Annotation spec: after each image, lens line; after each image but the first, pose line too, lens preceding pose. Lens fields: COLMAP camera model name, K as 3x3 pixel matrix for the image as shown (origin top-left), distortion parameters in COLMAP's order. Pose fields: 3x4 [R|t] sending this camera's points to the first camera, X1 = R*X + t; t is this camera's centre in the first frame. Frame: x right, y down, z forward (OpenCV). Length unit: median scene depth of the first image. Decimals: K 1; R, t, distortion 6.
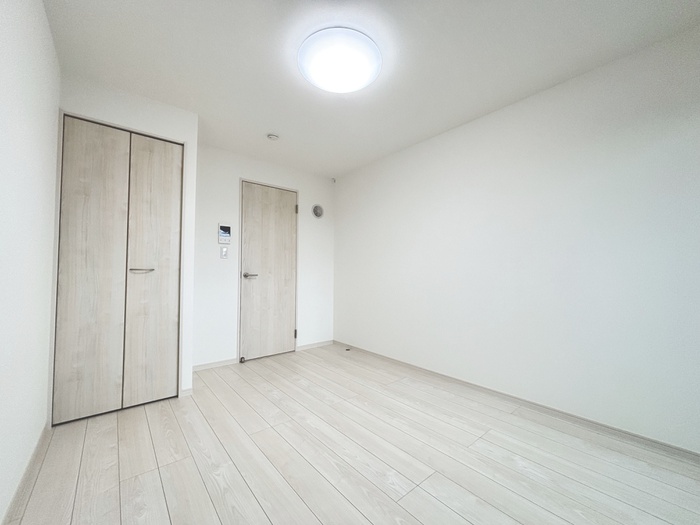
lens RADIAL K [[284.0, 0, 348.5], [0, 284.0, 265.4], [0, 0, 1]] dist [0.003801, -0.000595]
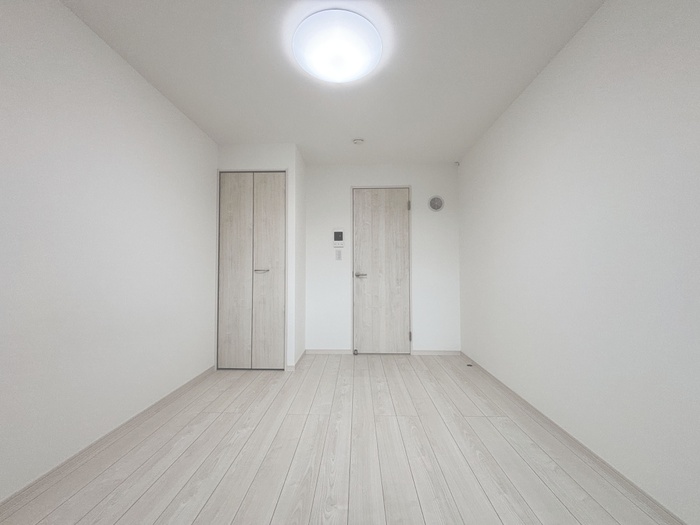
lens RADIAL K [[284.0, 0, 349.2], [0, 284.0, 264.9], [0, 0, 1]] dist [0.003801, -0.000595]
pose [[0.749607, -0.021734, -0.661527, 0.484428], [0.020391, 0.999745, -0.009740, 0.011207], [0.661570, -0.006188, 0.749858, 0.249281]]
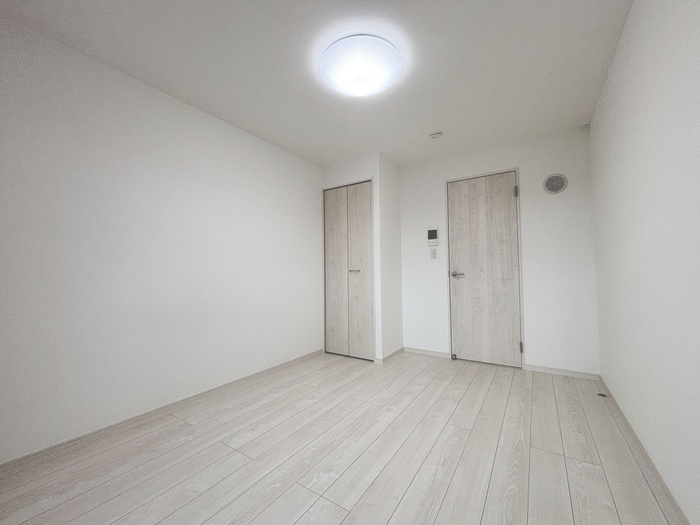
lens RADIAL K [[284.0, 0, 348.5], [0, 284.0, 265.4], [0, 0, 1]] dist [0.003801, -0.000595]
pose [[0.285949, -0.032507, -0.957693, 0.734655], [0.037541, 0.999037, -0.022701, 0.019244], [0.957509, -0.029462, 0.286894, 0.511858]]
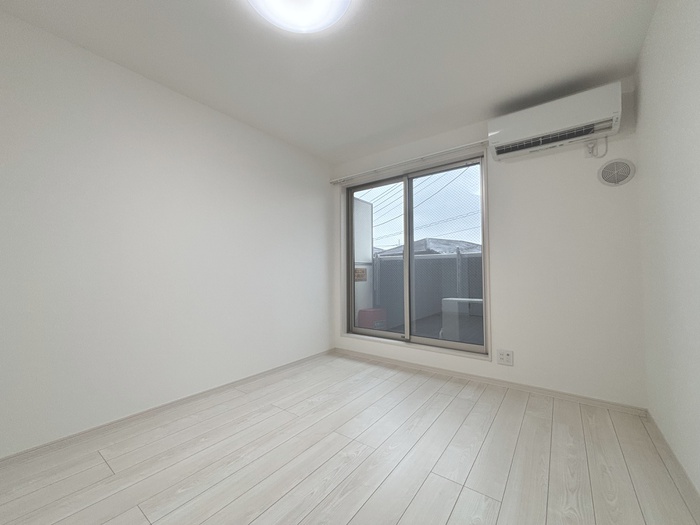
lens RADIAL K [[284.0, 0, 348.9], [0, 284.0, 262.0], [0, 0, 1]] dist [0.003801, -0.000595]
pose [[-0.230832, 0.039973, 0.972172, -0.605558], [-0.023694, 0.998629, -0.046687, 0.034691], [-0.972705, -0.033812, -0.229568, 0.814023]]
